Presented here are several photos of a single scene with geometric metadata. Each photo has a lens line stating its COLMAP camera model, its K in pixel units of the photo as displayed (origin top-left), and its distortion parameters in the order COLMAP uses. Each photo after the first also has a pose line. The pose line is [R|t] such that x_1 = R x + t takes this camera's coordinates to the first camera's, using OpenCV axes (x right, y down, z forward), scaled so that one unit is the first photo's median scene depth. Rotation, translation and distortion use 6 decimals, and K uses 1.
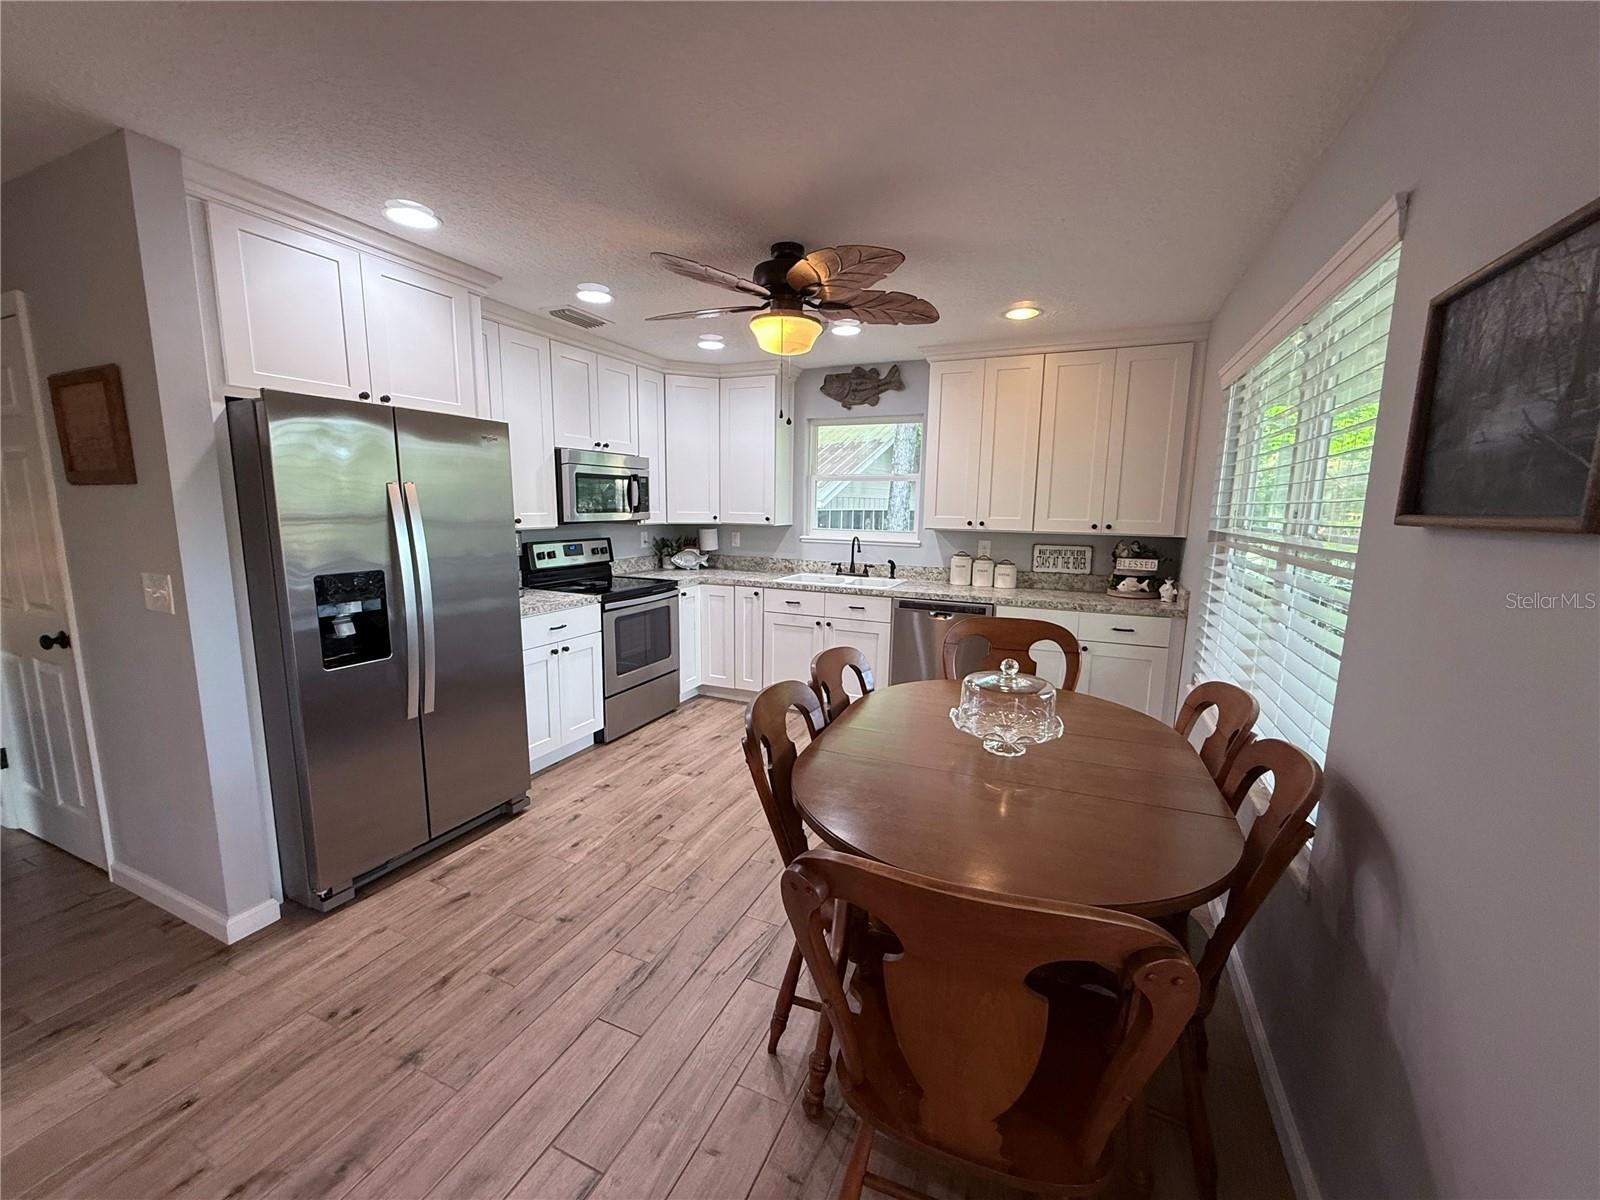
lens RADIAL K [[640.9, 0, 795.3], [0, 640.9, 602.1], [0, 0, 1]] dist [0.001171, -0.000419]
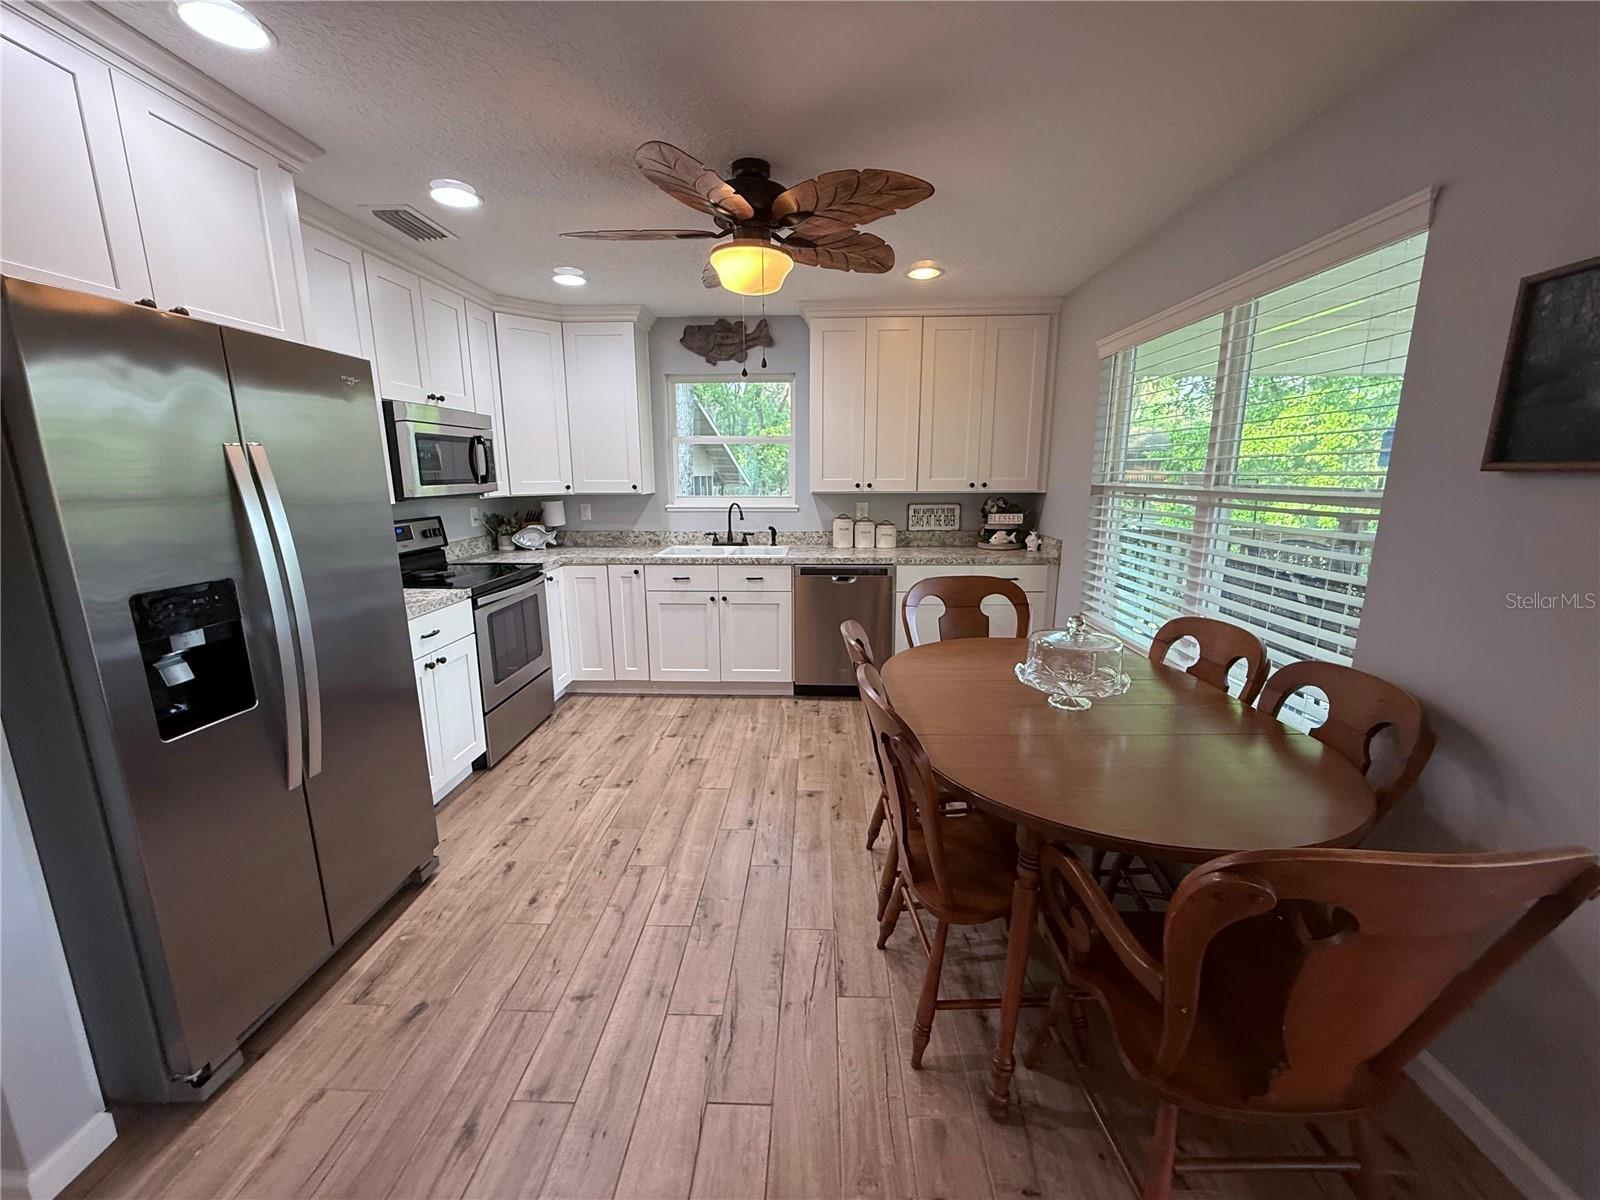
lens RADIAL K [[640.9, 0, 798.9], [0, 640.9, 601.8], [0, 0, 1]] dist [0.001171, -0.000419]
pose [[0.926888, -0.093065, 0.363617, -0.231687], [0.074515, 0.995116, 0.064749, -0.016401], [-0.367867, -0.032921, 0.929296, 0.115347]]
